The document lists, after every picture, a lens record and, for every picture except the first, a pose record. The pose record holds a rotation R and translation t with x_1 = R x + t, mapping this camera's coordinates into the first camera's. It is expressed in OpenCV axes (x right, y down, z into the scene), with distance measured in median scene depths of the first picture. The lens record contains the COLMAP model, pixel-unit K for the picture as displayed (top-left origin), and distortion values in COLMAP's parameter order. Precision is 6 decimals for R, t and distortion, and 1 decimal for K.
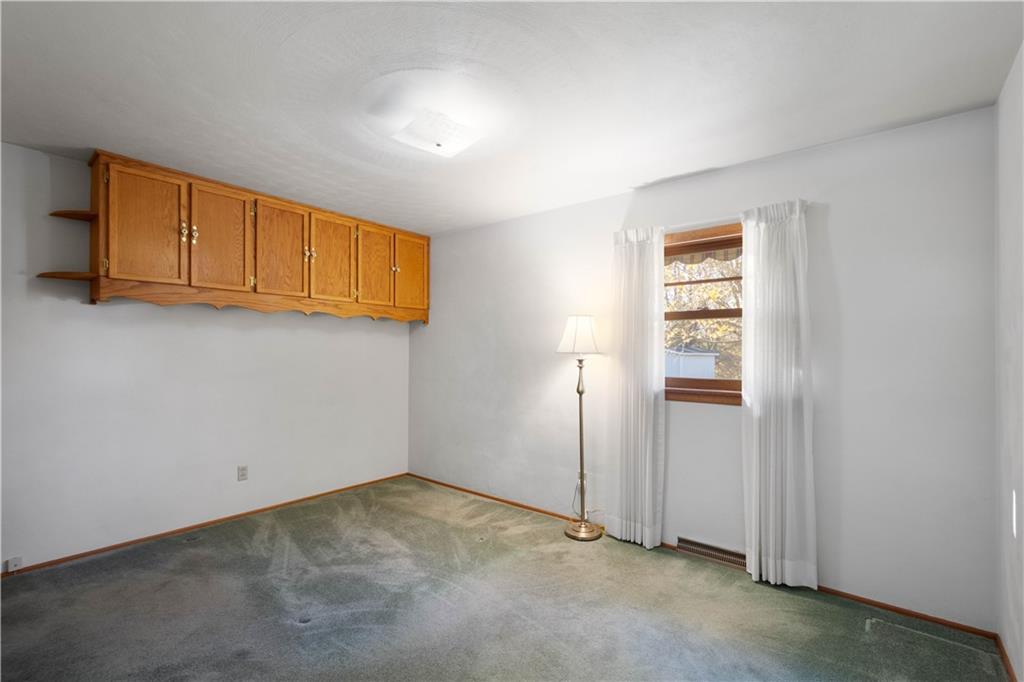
lens RADIAL K [[447.4, 0, 510.1], [0, 447.4, 349.9], [0, 0, 1]] dist [0.005204, -0.000999]
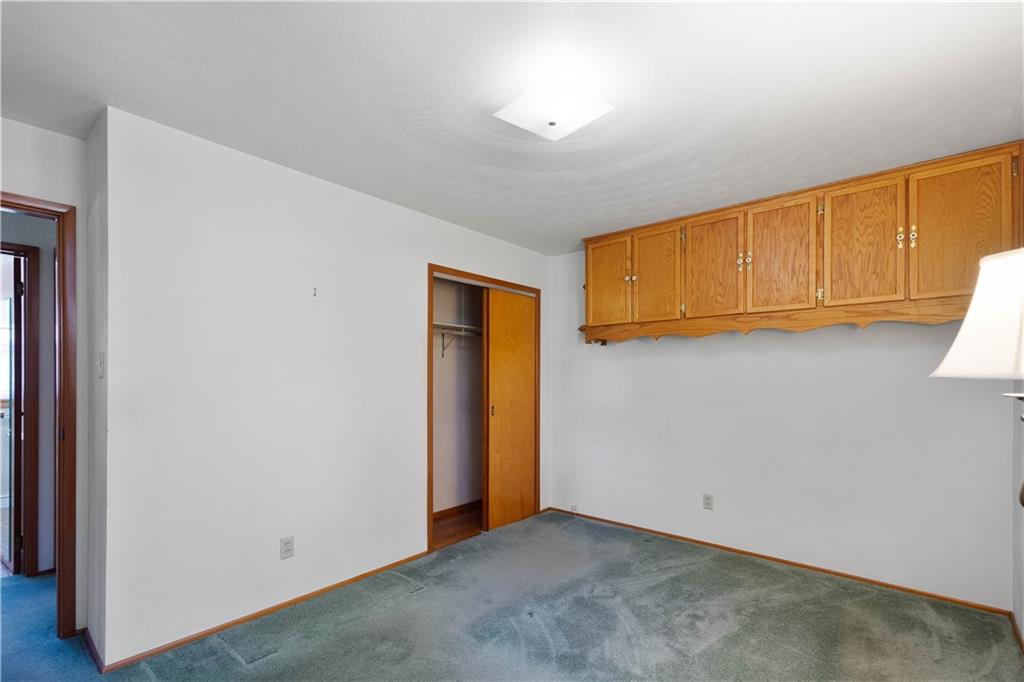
lens RADIAL K [[447.4, 0, 477.7], [0, 447.4, 381.3], [0, 0, 1]] dist [0.005204, -0.000999]
pose [[-0.033088, 0.006596, -0.999431, 0.402838], [0.010262, 0.999928, 0.006259, -0.000837], [0.999400, -0.010049, -0.033153, 0.531761]]
